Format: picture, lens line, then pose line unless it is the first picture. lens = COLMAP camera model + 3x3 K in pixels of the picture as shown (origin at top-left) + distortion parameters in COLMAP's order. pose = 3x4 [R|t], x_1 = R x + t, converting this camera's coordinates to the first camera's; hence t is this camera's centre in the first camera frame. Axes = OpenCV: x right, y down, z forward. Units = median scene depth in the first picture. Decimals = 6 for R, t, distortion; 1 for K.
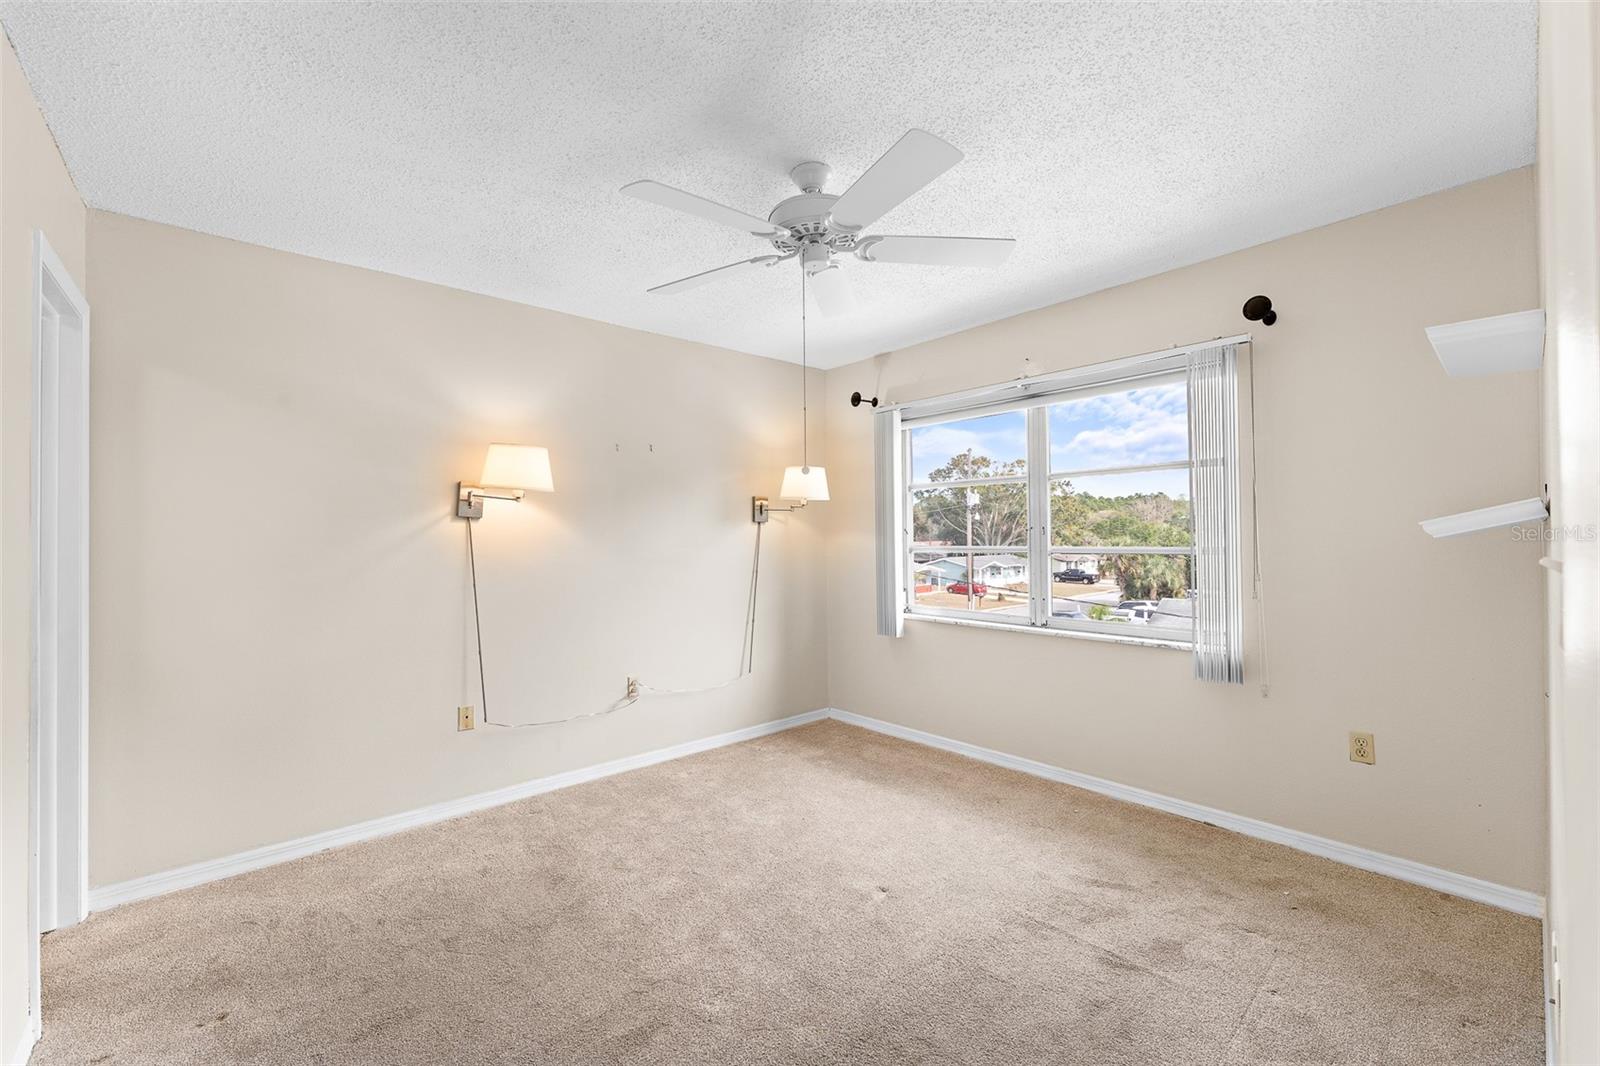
lens RADIAL K [[642.4, 0, 796.4], [0, 642.4, 527.5], [0, 0, 1]] dist [-0.003629, -0.000374]
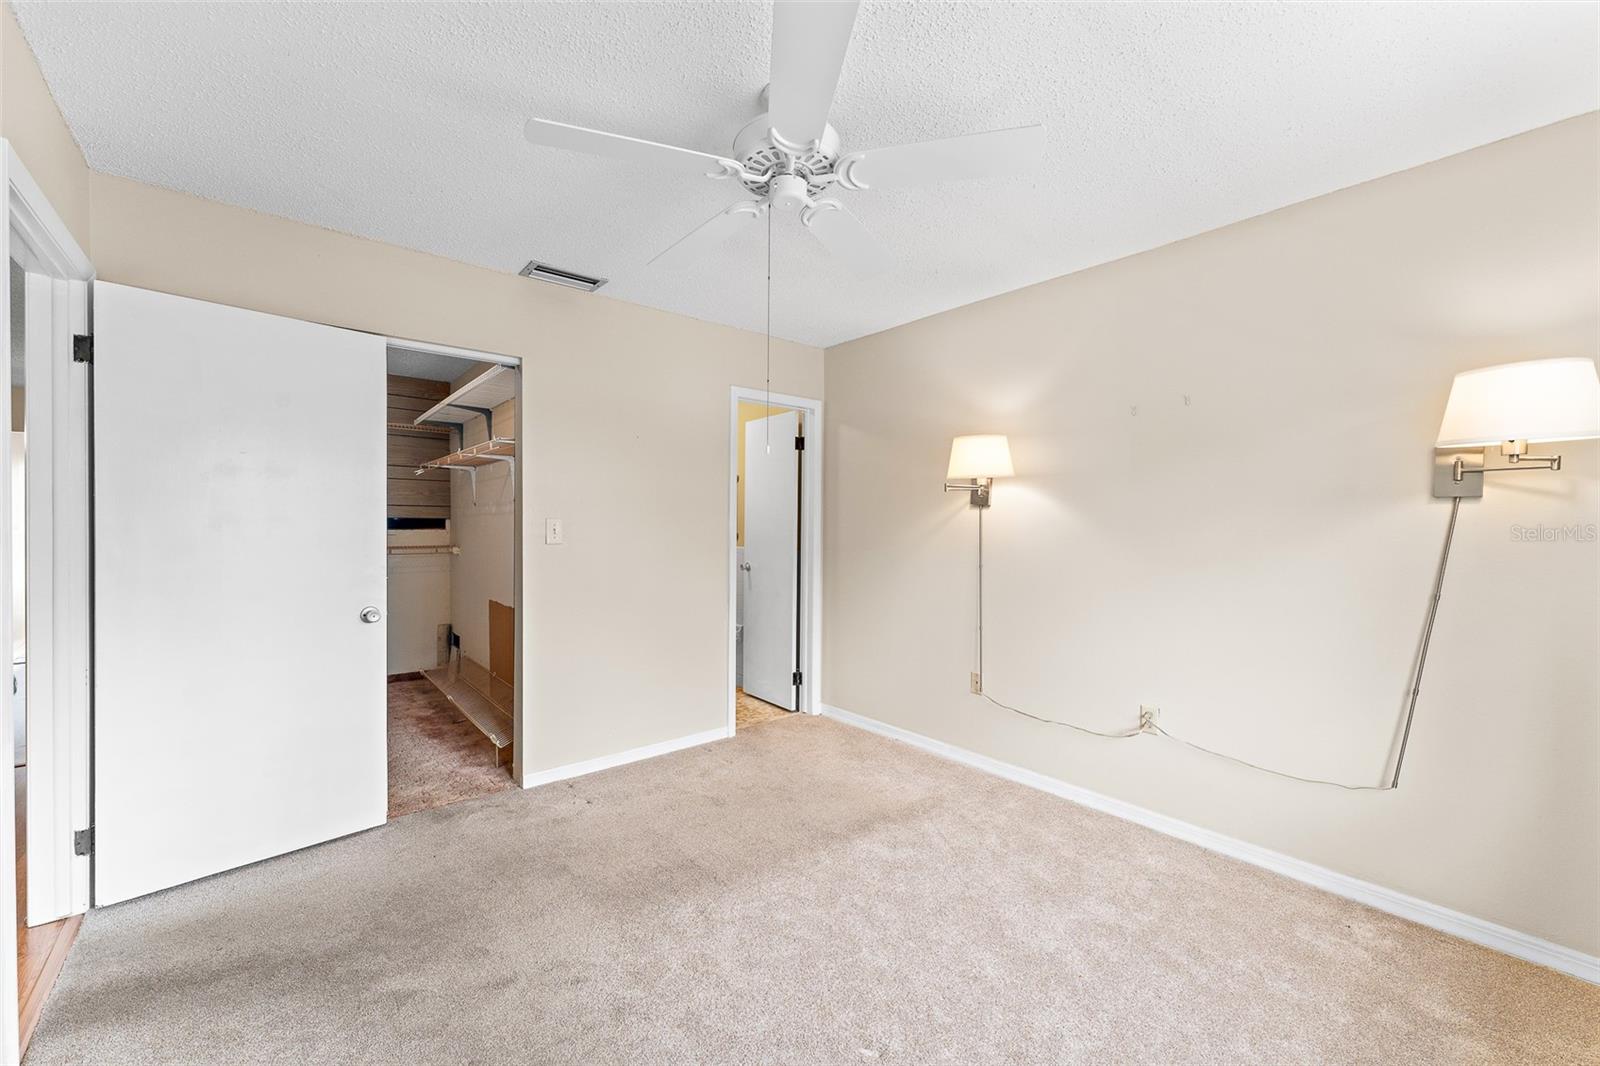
lens RADIAL K [[635.9, 0, 800.0], [0, 635.9, 533.0], [0, 0, 1]] dist [0.003448, 0.000037]
pose [[-0.009776, 0.026006, -0.999614, 0.476425], [0.009318, 0.999621, 0.025915, 0.001170], [0.999909, -0.009061, -0.010015, 0.562276]]
